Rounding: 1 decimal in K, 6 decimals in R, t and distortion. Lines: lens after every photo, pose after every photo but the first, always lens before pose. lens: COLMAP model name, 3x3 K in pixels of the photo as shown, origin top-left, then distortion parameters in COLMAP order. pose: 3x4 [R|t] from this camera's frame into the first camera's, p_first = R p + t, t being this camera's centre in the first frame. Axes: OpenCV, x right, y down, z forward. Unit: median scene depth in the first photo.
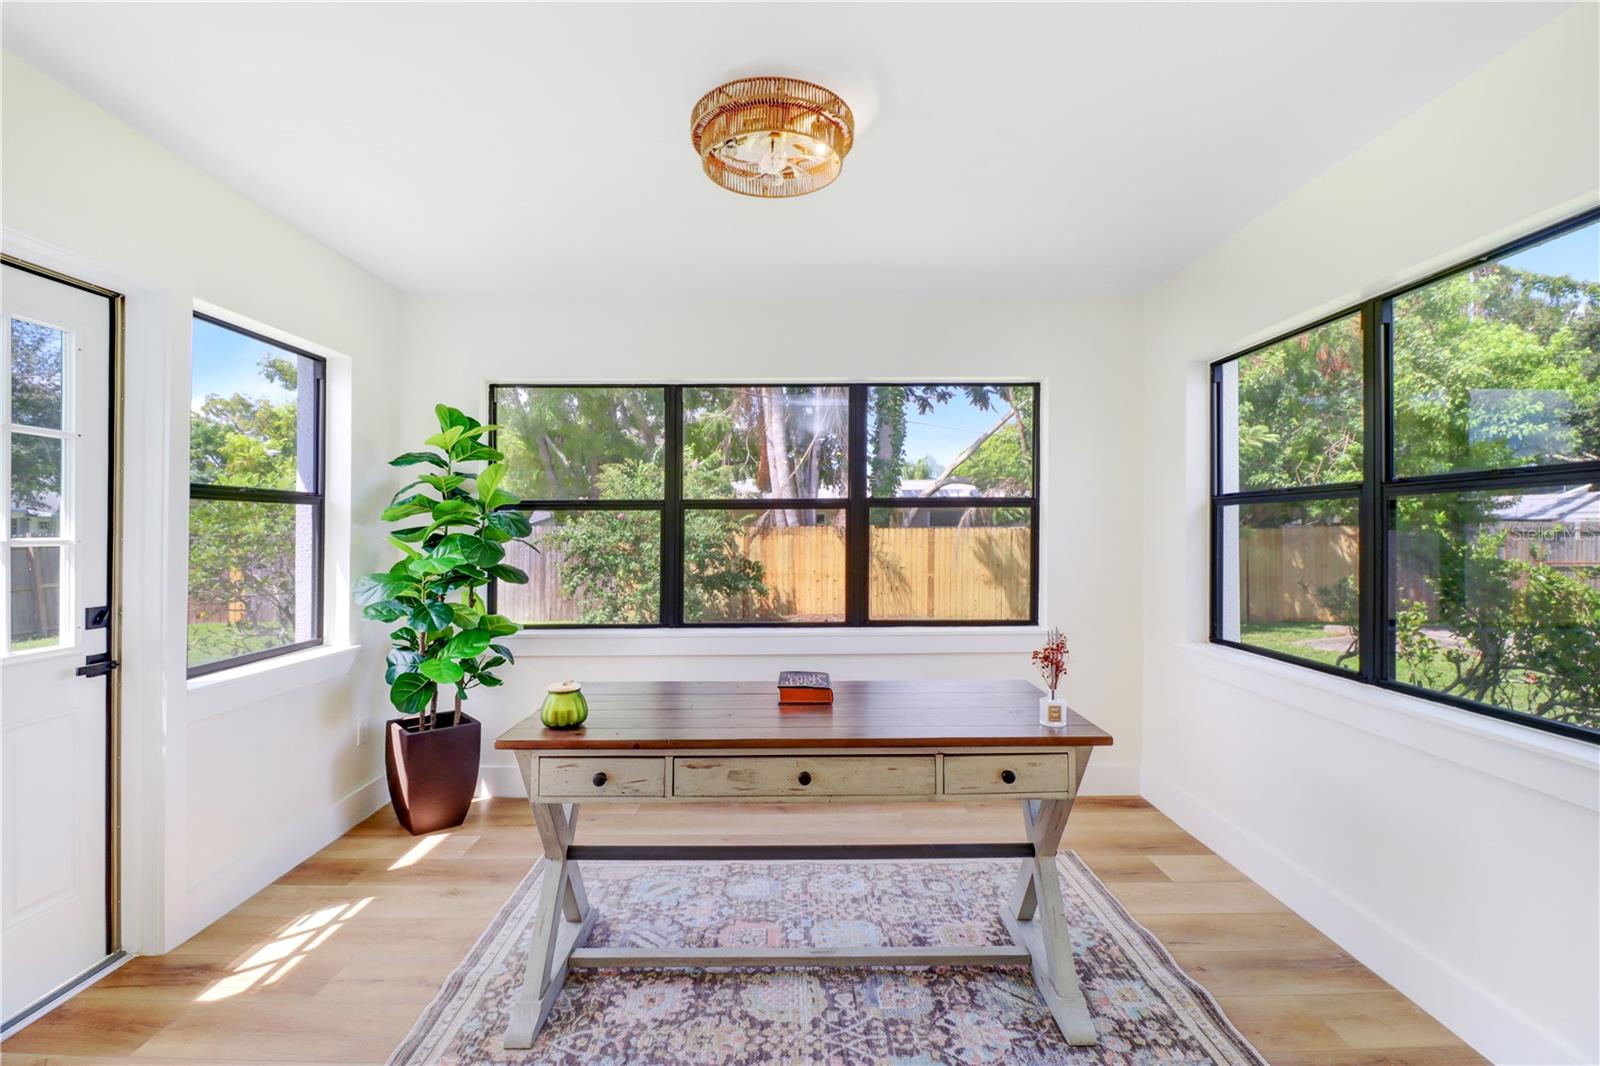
lens RADIAL K [[756.4, 0, 775.3], [0, 756.4, 521.2], [0, 0, 1]] dist [-0.004572, -0.007527]
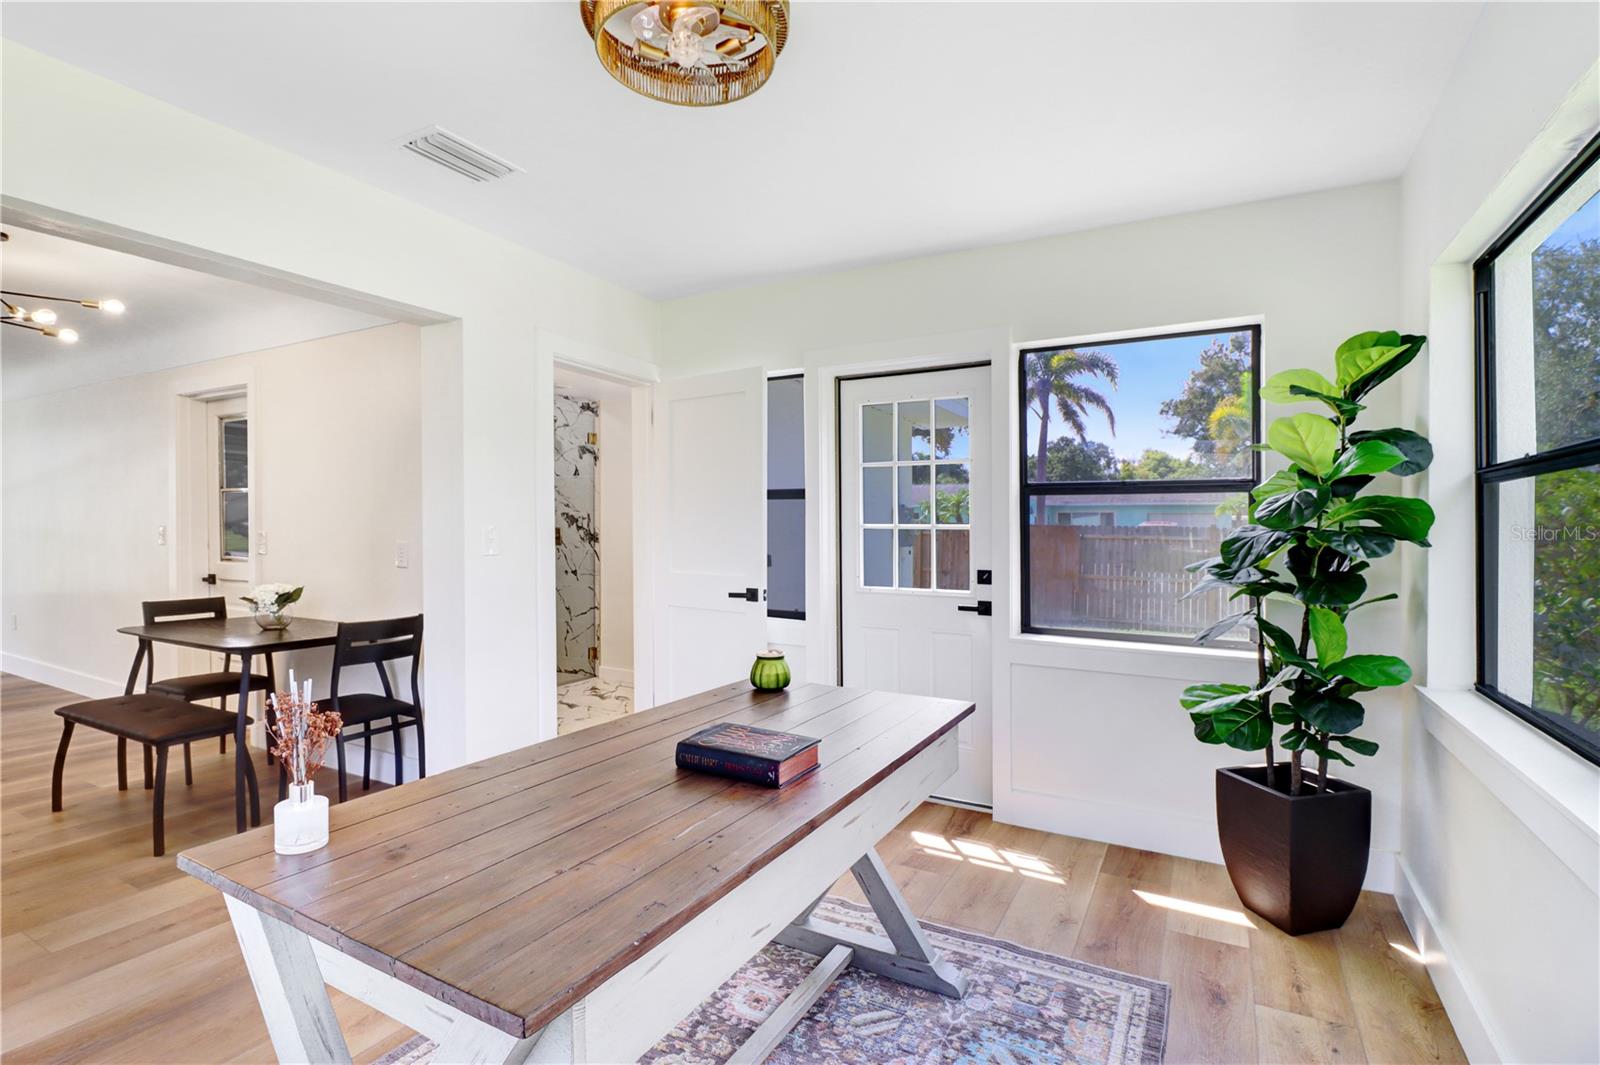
lens RADIAL K [[756.4, 0, 817.3], [0, 756.4, 533.1], [0, 0, 1]] dist [-0.004572, -0.007527]
pose [[-0.466235, 0.003126, -0.884656, 0.540748], [0.012341, 0.999919, -0.002970, 0.038737], [0.884575, -0.012302, -0.466236, 1.276504]]
